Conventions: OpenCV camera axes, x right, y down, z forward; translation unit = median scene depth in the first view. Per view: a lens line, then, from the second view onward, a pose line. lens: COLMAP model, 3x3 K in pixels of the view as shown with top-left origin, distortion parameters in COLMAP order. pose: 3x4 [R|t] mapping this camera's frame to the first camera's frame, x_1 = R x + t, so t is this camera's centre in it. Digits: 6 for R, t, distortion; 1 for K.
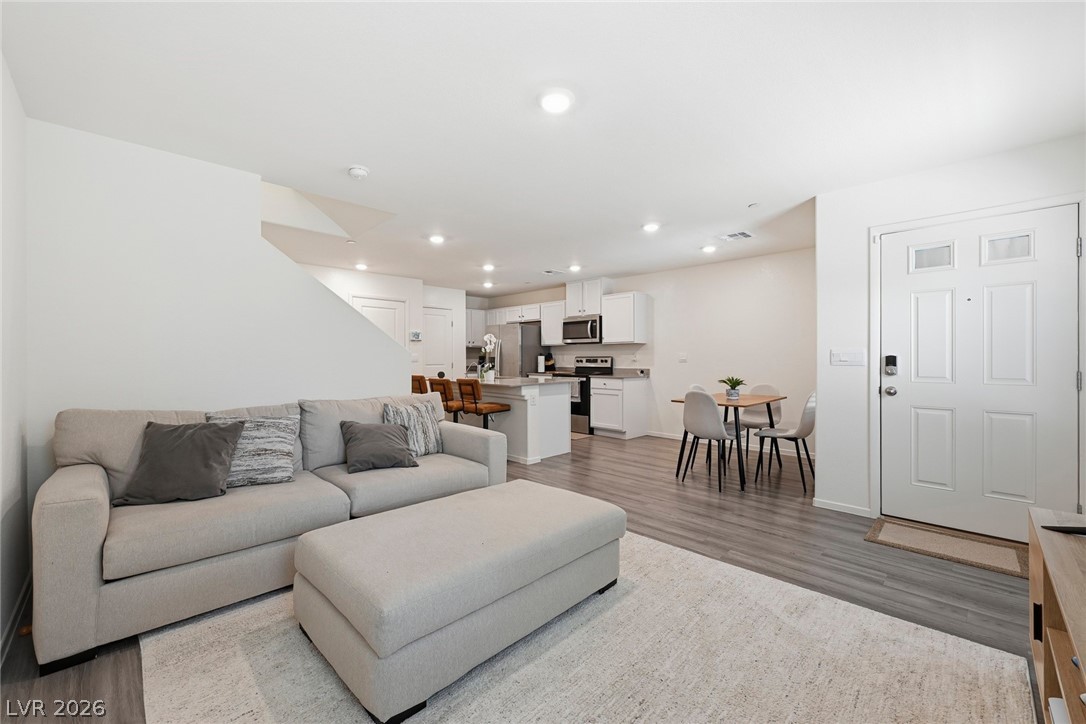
lens RADIAL K [[442.0, 0, 543.0], [0, 442.0, 362.0], [0, 0, 1]] dist [-0.000205, -0.000017]
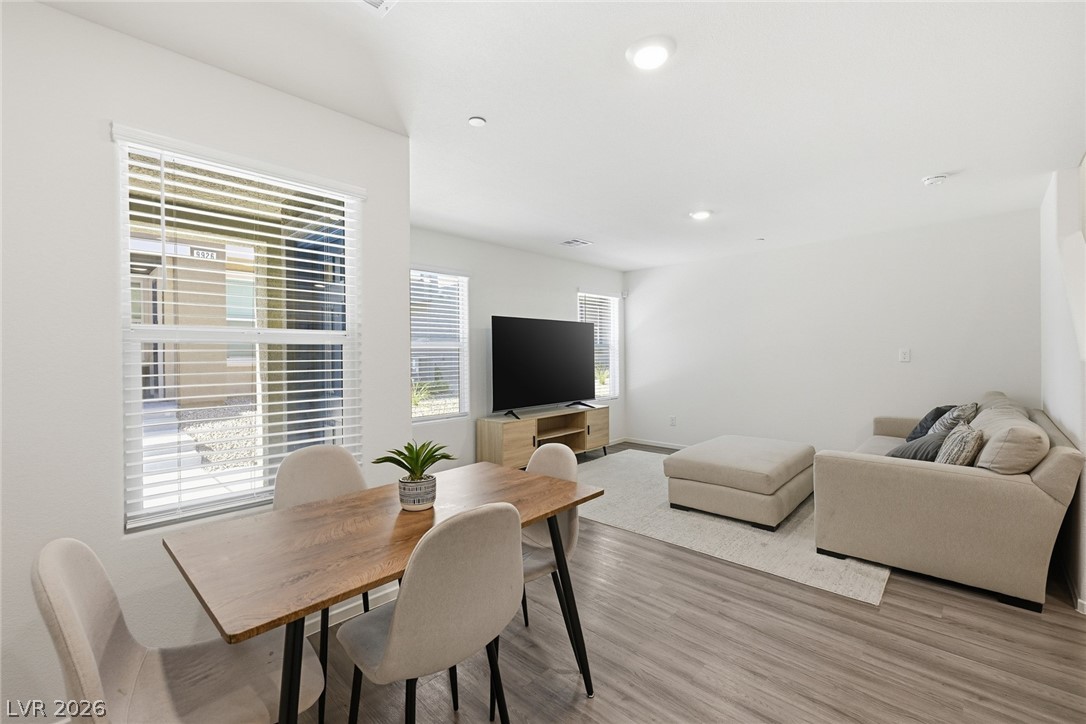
lens RADIAL K [[461.3, 0, 541.9], [0, 461.3, 355.3], [0, 0, 1]] dist [-0.000419, -0.000119]
pose [[-0.999525, 0.009967, -0.029146, 0.212904], [0.009549, 0.999850, 0.014451, -0.022764], [0.029286, 0.014165, -0.999471, 0.838680]]
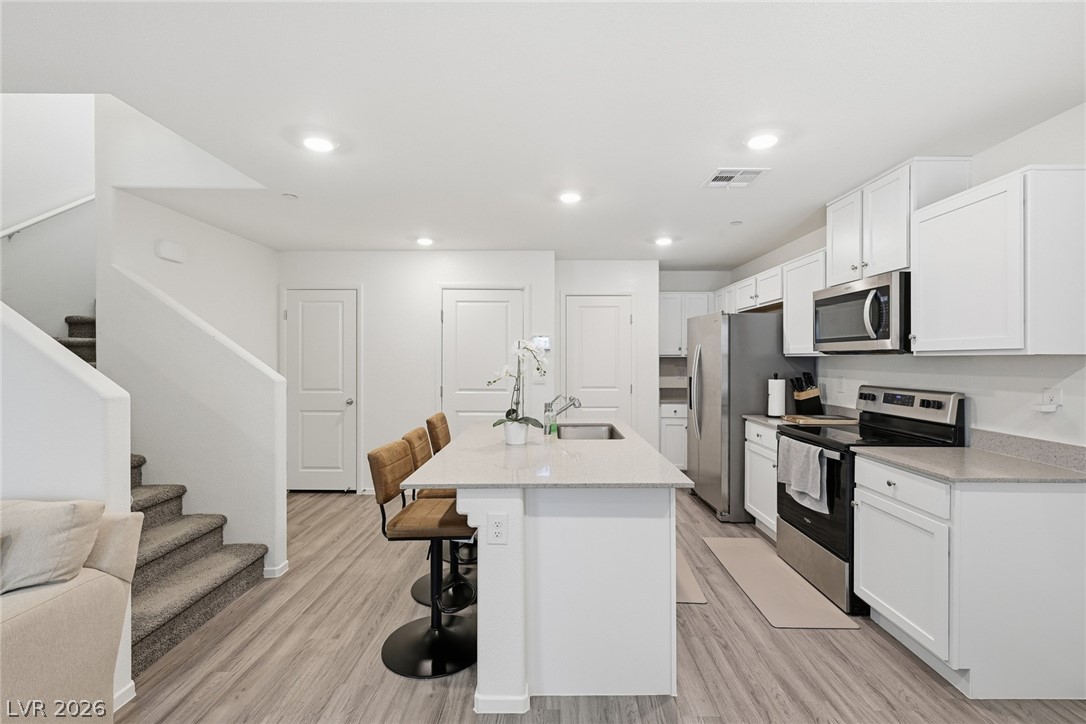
lens RADIAL K [[475.1, 0, 544.0], [0, 475.1, 359.8], [0, 0, 1]] dist [-0.000906, 0.000059]
pose [[0.708451, 0.004120, -0.705748, 0.183947], [-0.009314, 0.999950, -0.003512, -0.032359], [0.705699, 0.009062, 0.708454, 0.525039]]
